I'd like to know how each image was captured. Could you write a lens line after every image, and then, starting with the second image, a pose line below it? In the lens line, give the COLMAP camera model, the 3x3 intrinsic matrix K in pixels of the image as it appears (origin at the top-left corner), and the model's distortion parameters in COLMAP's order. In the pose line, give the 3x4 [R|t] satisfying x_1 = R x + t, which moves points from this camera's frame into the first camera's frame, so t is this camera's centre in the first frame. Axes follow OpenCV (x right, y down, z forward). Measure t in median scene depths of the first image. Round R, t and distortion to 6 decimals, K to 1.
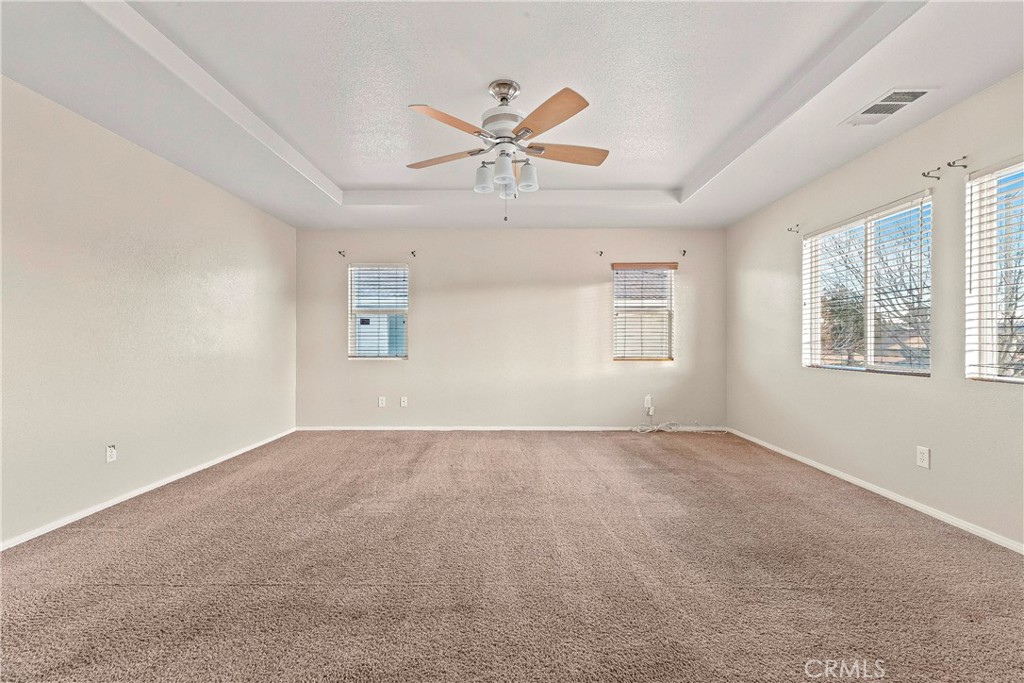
lens RADIAL K [[437.8, 0, 511.6], [0, 437.8, 344.4], [0, 0, 1]] dist [-0.001193, -0.000639]
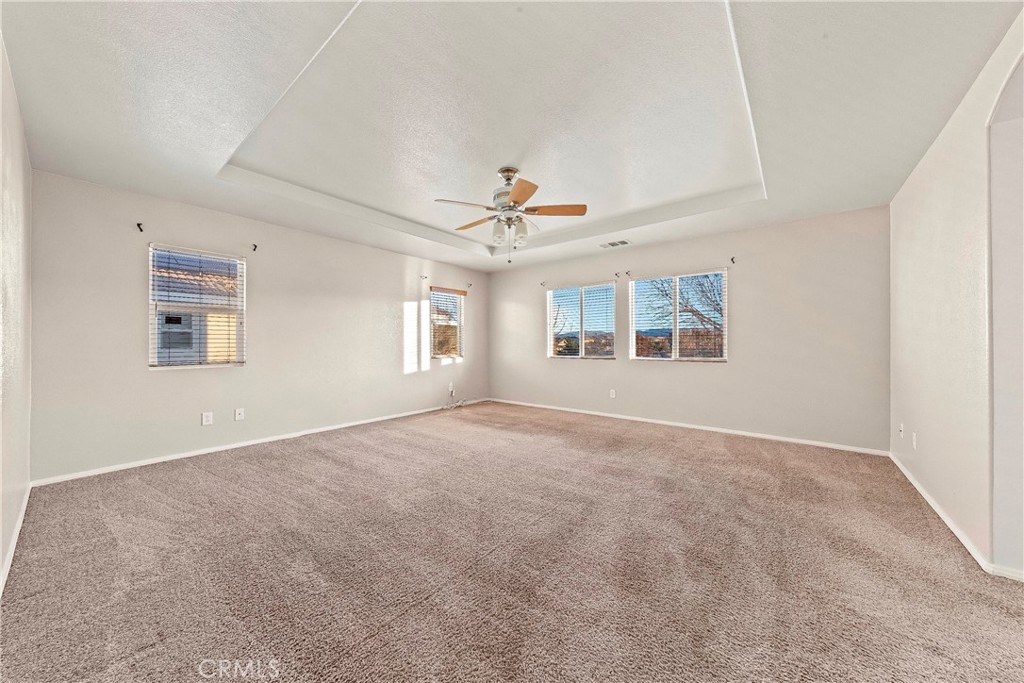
lens RADIAL K [[354.9, 0, 513.8], [0, 354.9, 341.9], [0, 0, 1]] dist [-0.000910, -0.000034]
pose [[0.612881, 0.002866, 0.790170, -0.645600], [0.005505, 0.999954, -0.007896, -0.006139], [-0.790156, 0.009189, 0.612836, 0.182484]]
